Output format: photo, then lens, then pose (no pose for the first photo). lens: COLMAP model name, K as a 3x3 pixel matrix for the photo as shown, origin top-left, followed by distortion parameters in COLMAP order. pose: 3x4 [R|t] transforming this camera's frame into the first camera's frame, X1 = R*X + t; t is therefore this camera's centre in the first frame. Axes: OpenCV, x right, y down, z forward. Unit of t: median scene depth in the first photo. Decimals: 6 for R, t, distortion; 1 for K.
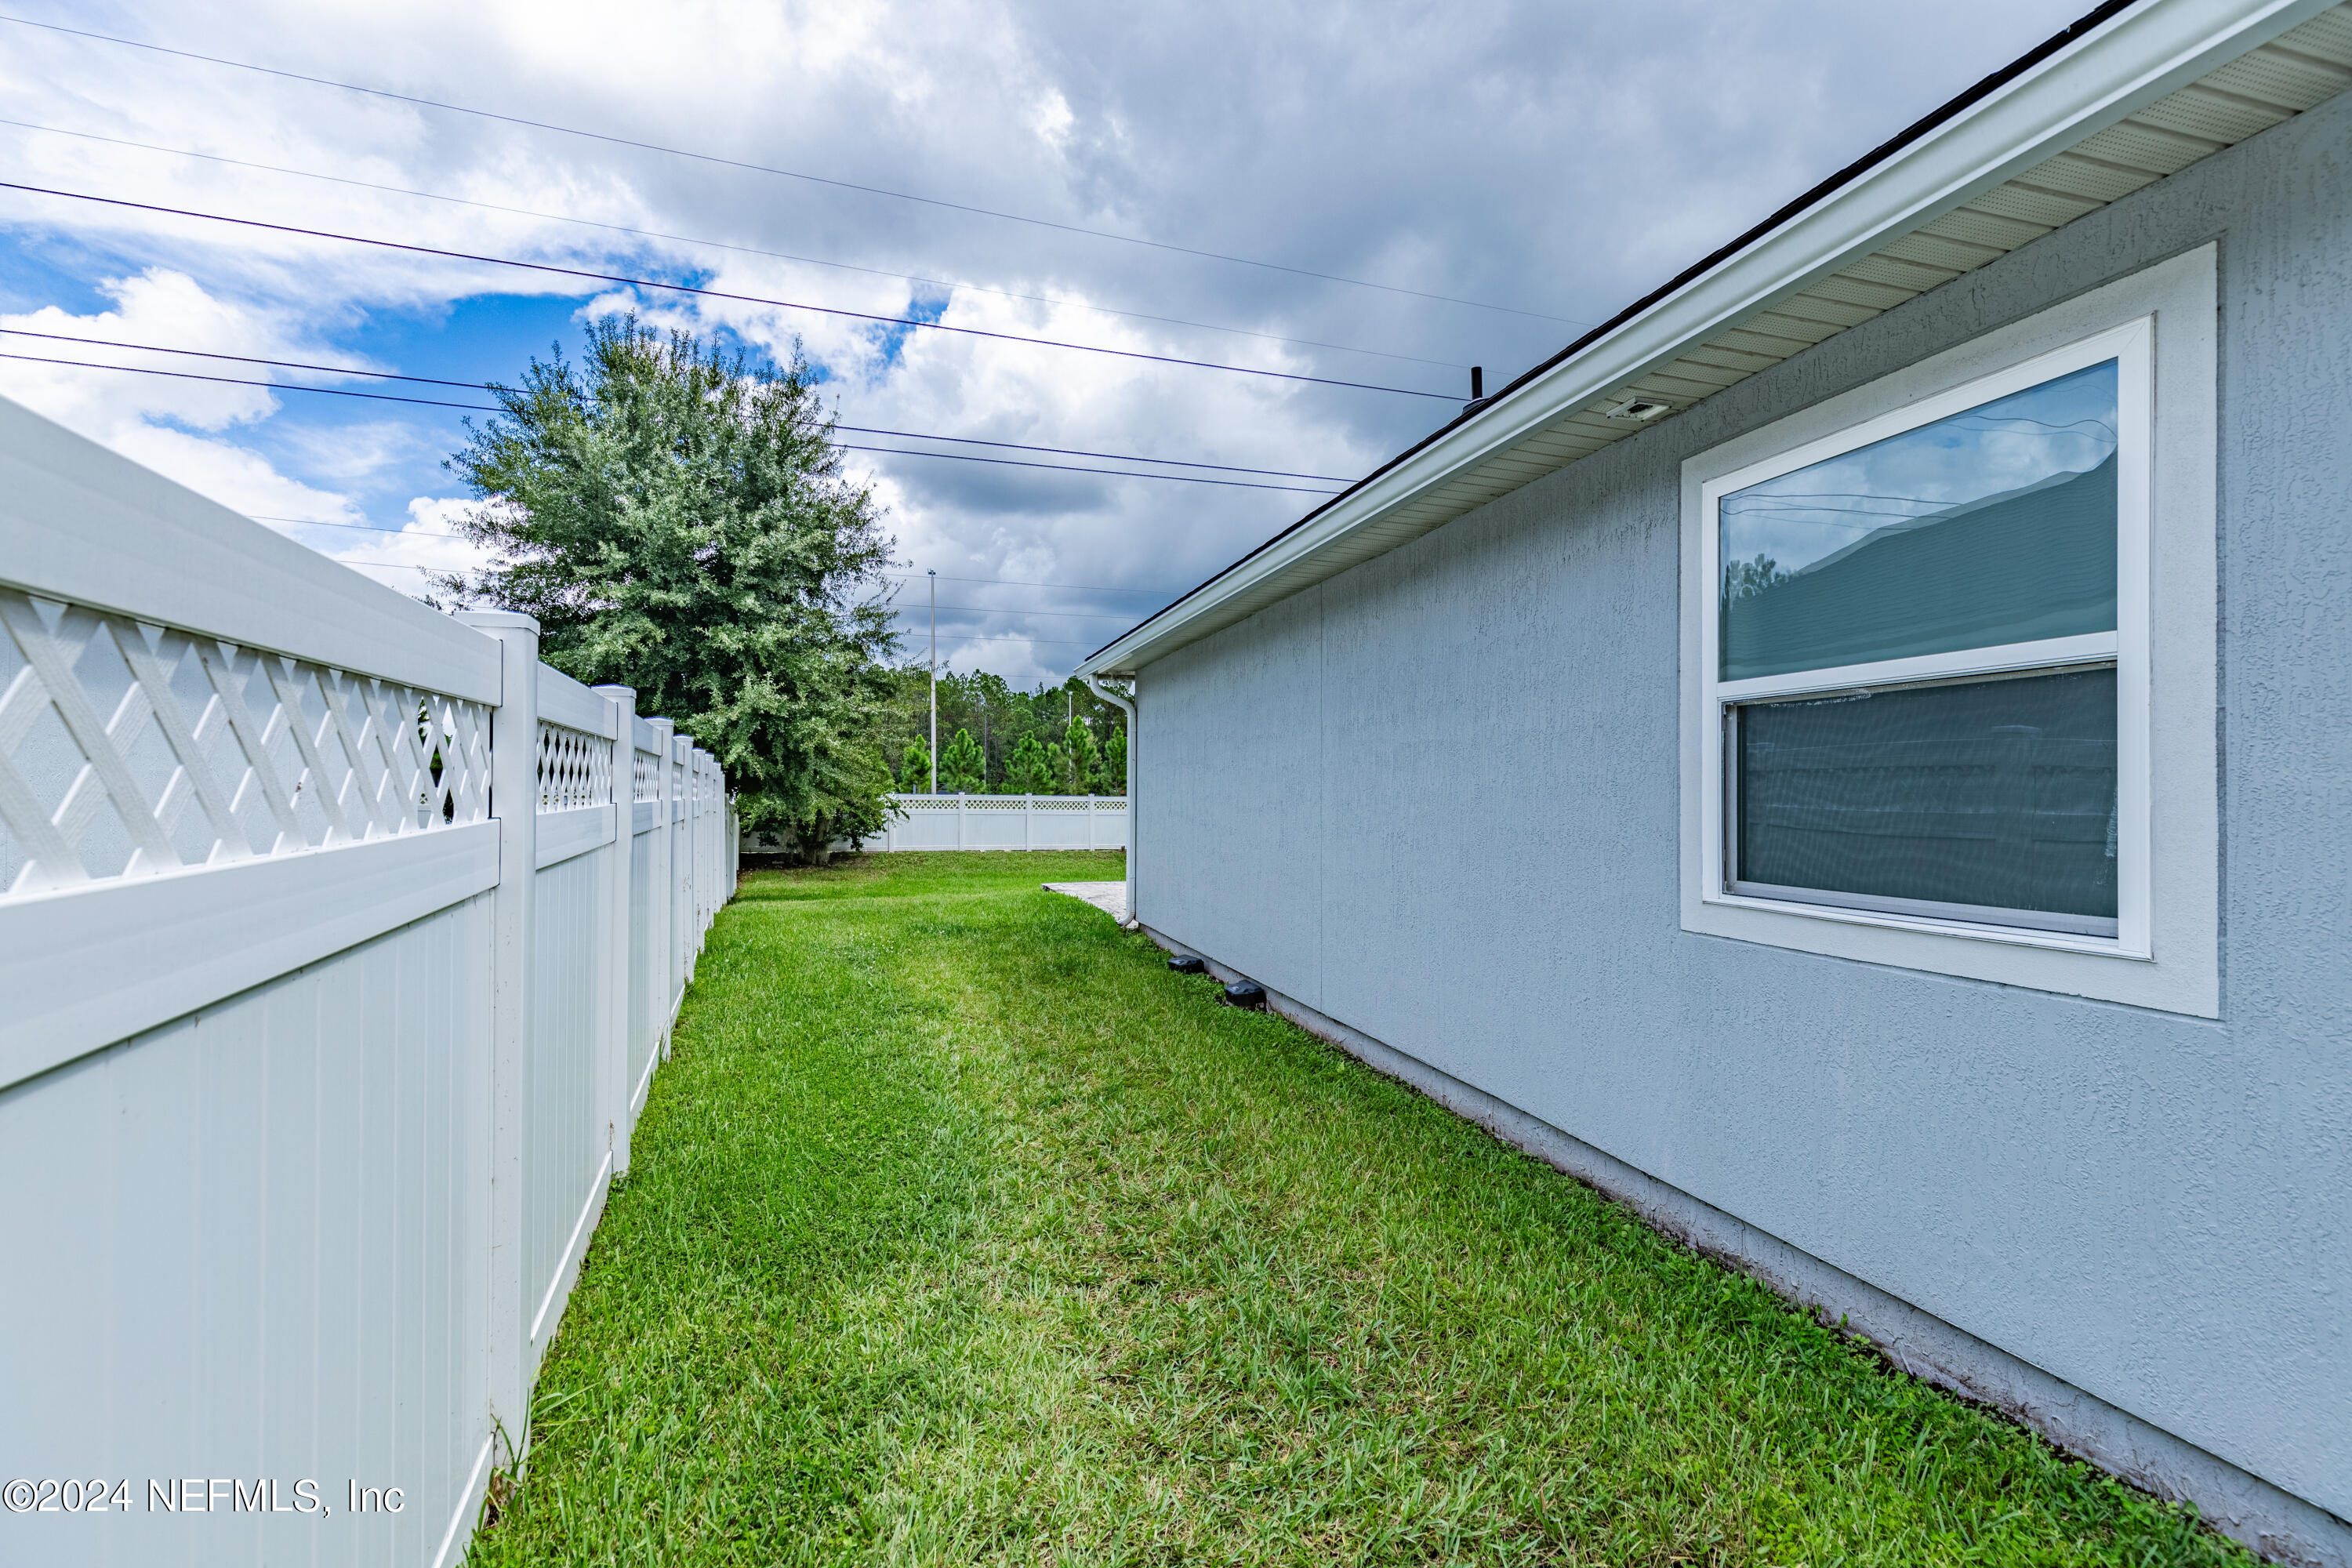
lens RADIAL K [[1060.1, 0, 1185.3], [0, 1060.1, 786.7], [0, 0, 1]] dist [0.008496, -0.000359]
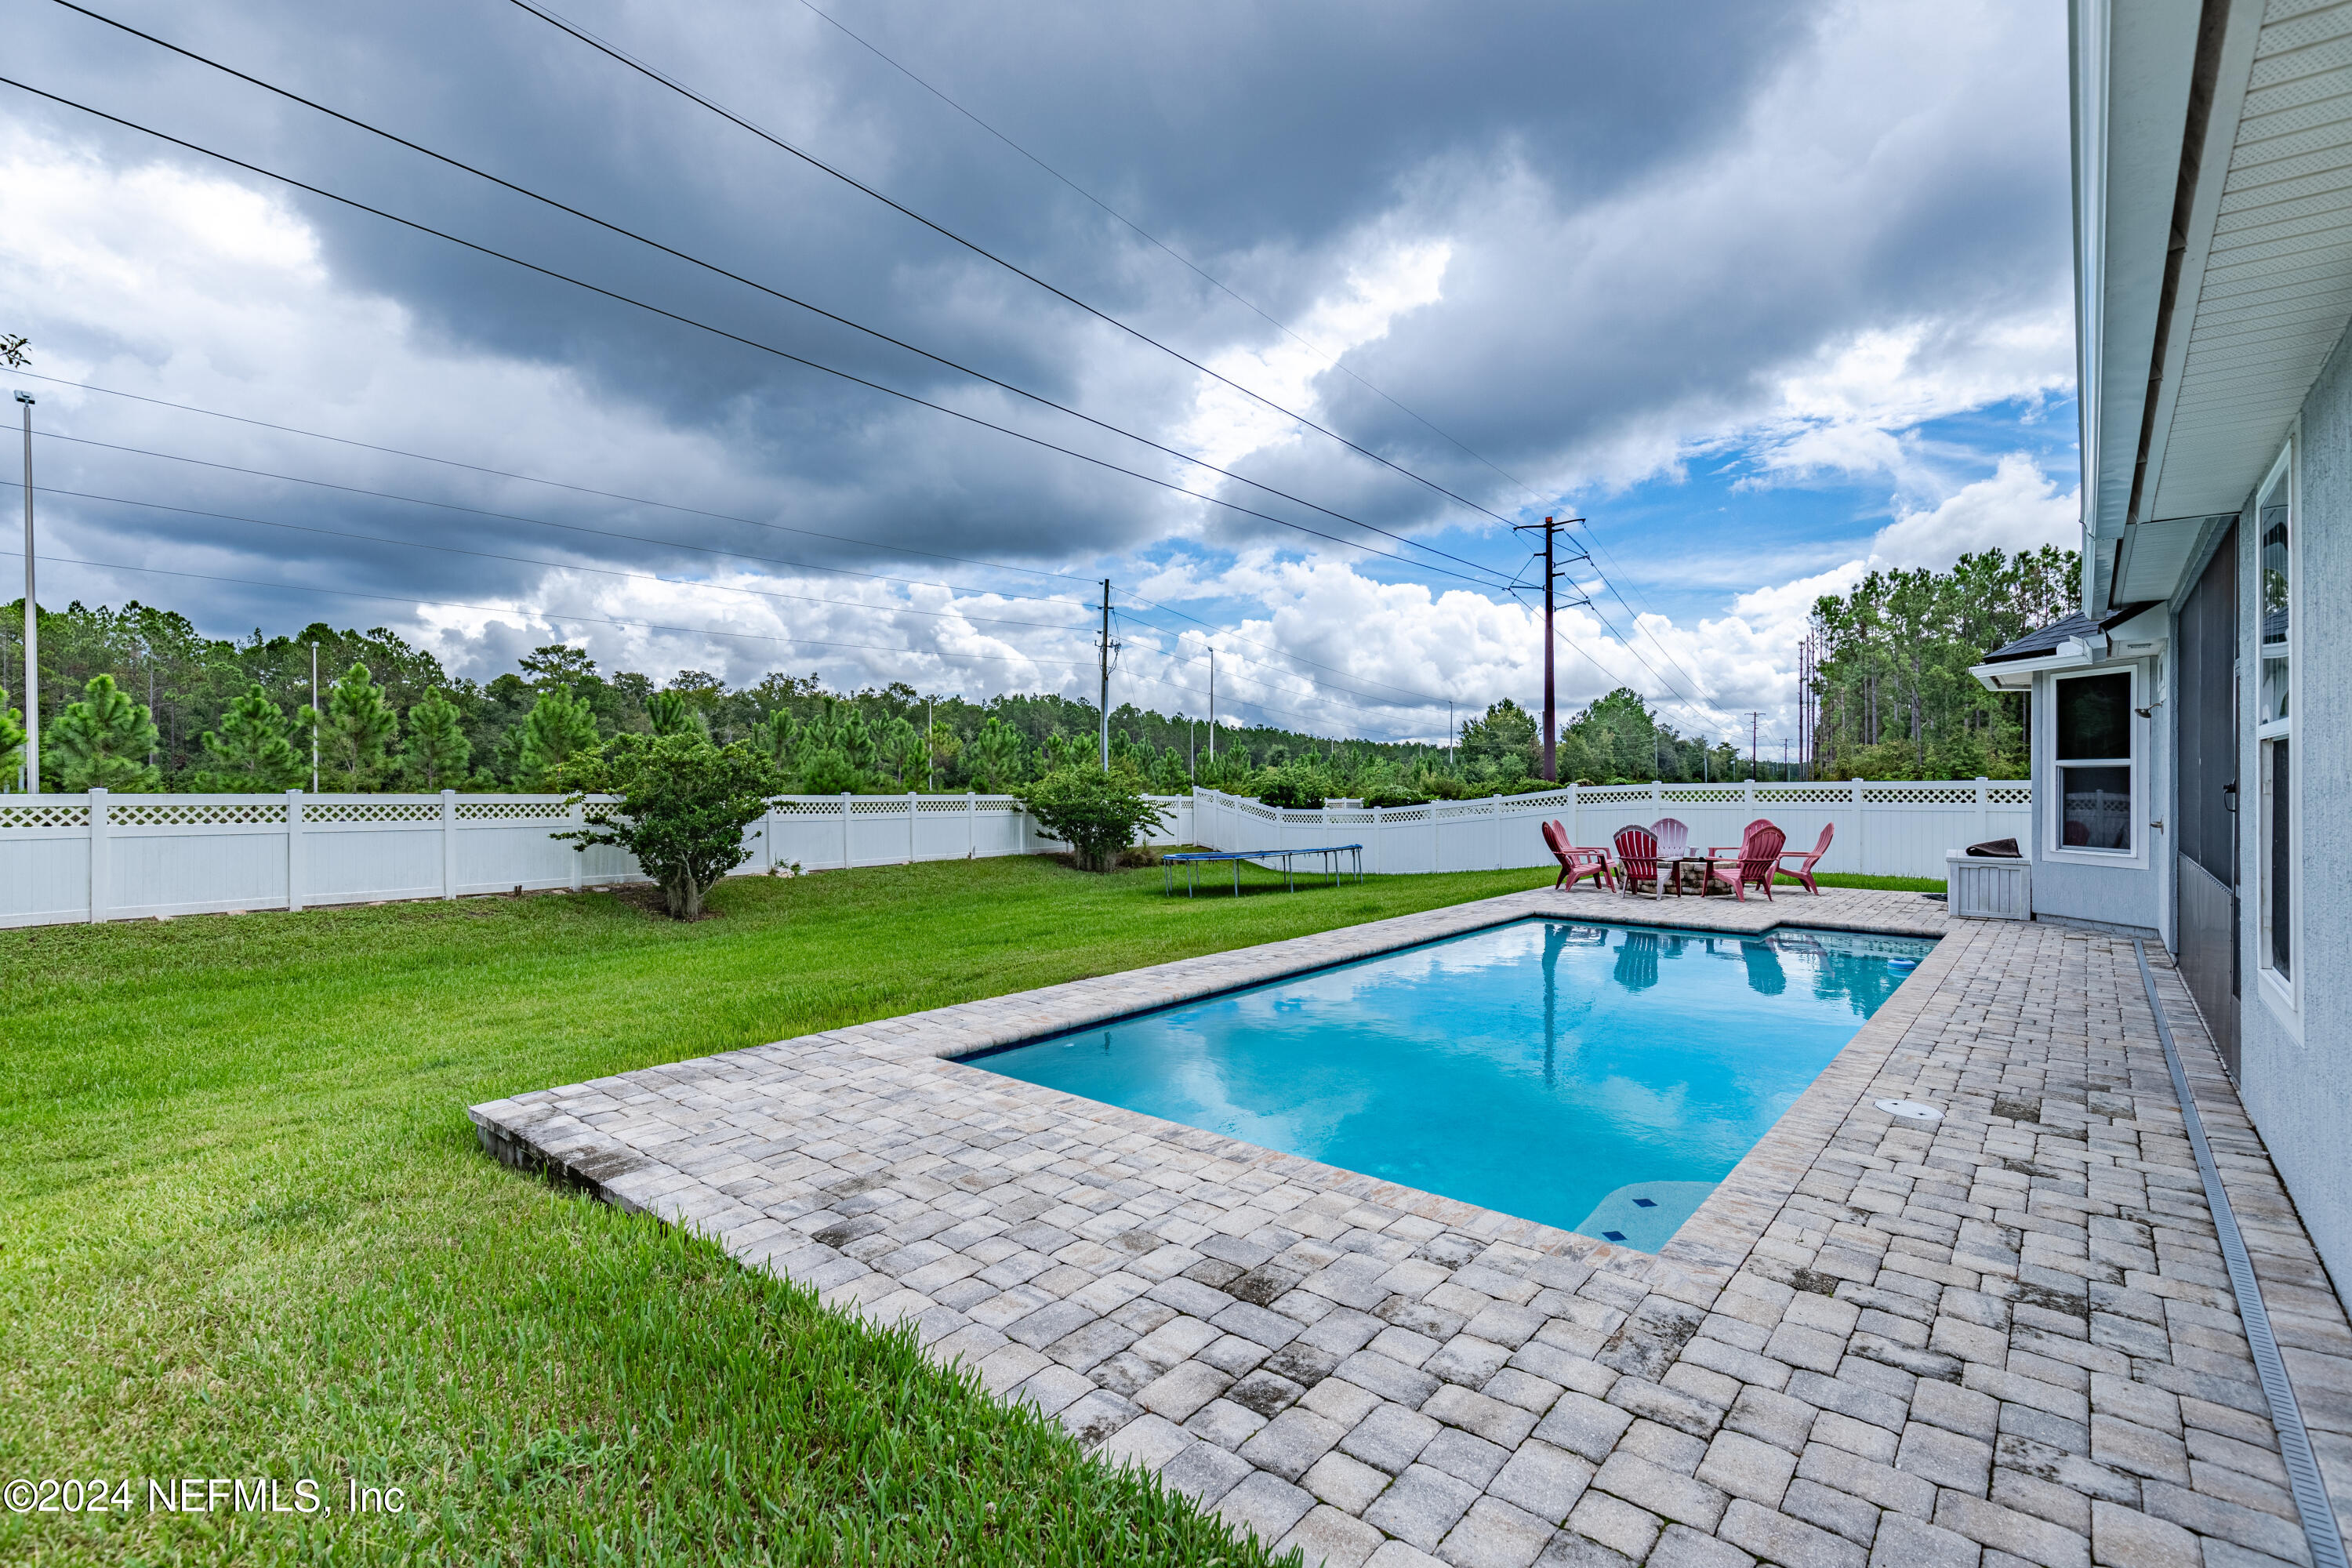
lens RADIAL K [[1060.1, 0, 1185.3], [0, 1060.1, 786.7], [0, 0, 1]] dist [0.008496, -0.000359]
pose [[0.834247, -0.000736, 0.551391, -0.038609], [-0.004230, 0.999961, 0.007736, -0.000540], [-0.551375, -0.008786, 0.834211, 0.185823]]
